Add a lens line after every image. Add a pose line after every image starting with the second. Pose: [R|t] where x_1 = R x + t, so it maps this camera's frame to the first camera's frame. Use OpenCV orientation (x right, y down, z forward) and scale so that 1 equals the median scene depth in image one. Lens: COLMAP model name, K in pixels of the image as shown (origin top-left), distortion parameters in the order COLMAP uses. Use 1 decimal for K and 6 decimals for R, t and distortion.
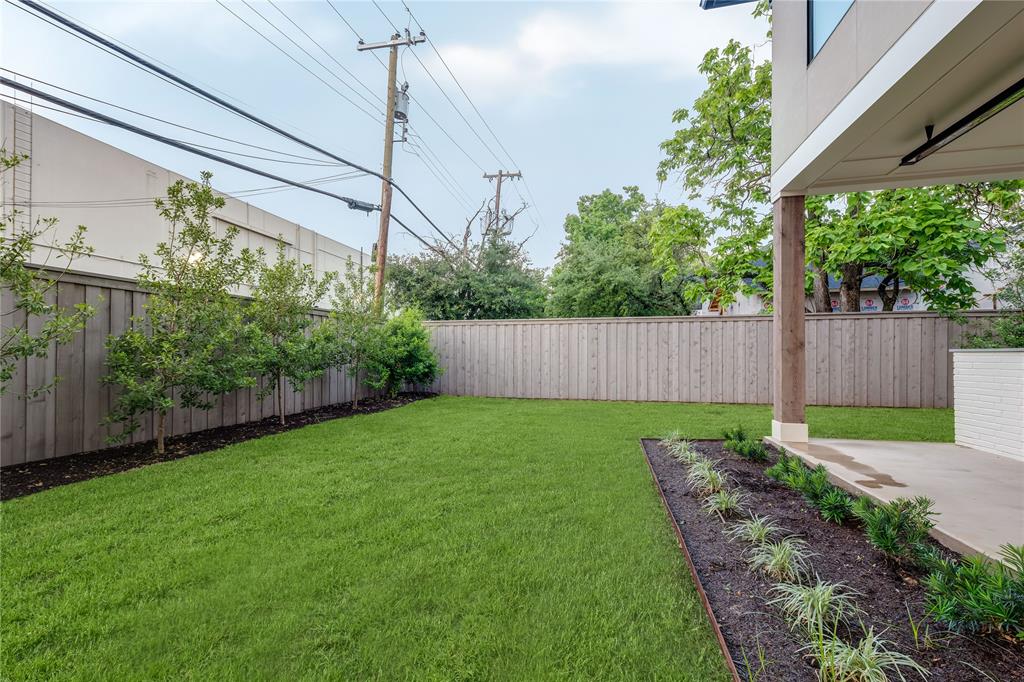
lens RADIAL K [[423.3, 0, 510.2], [0, 423.3, 354.7], [0, 0, 1]] dist [-0.000069, -0.000011]
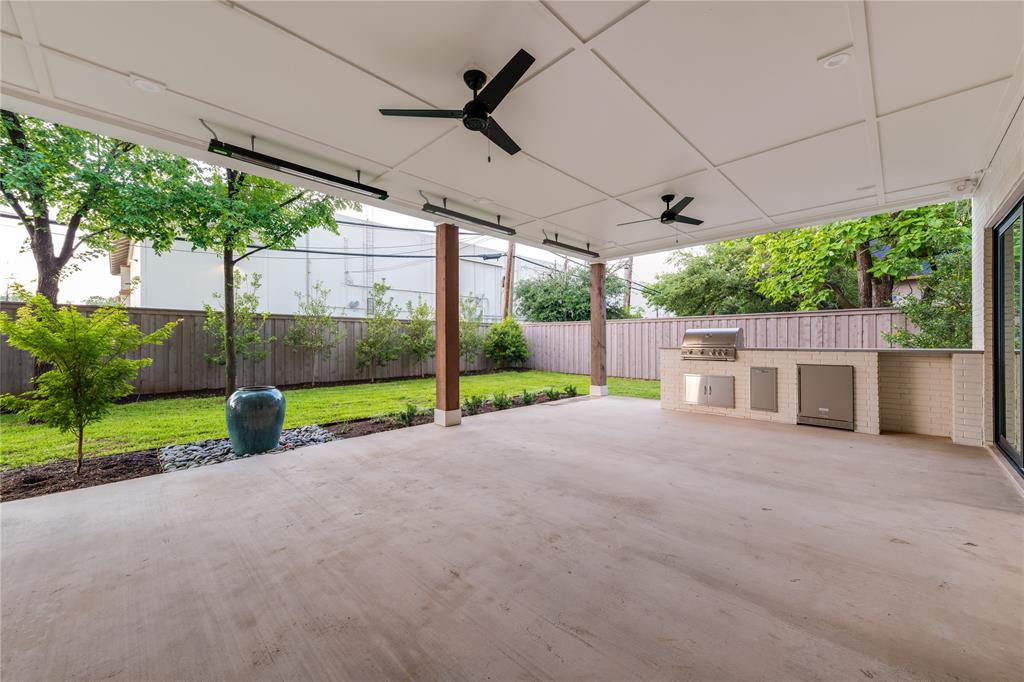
lens RADIAL K [[386.5, 0, 512.0], [0, 386.5, 341.0], [0, 0, 1]] dist [-0.000254, -0.000025]
pose [[0.847490, 0.000826, -0.530811, 0.581280], [0.000576, 0.999997, 0.002475, -0.018507], [0.530811, -0.002403, 0.847487, -0.291835]]
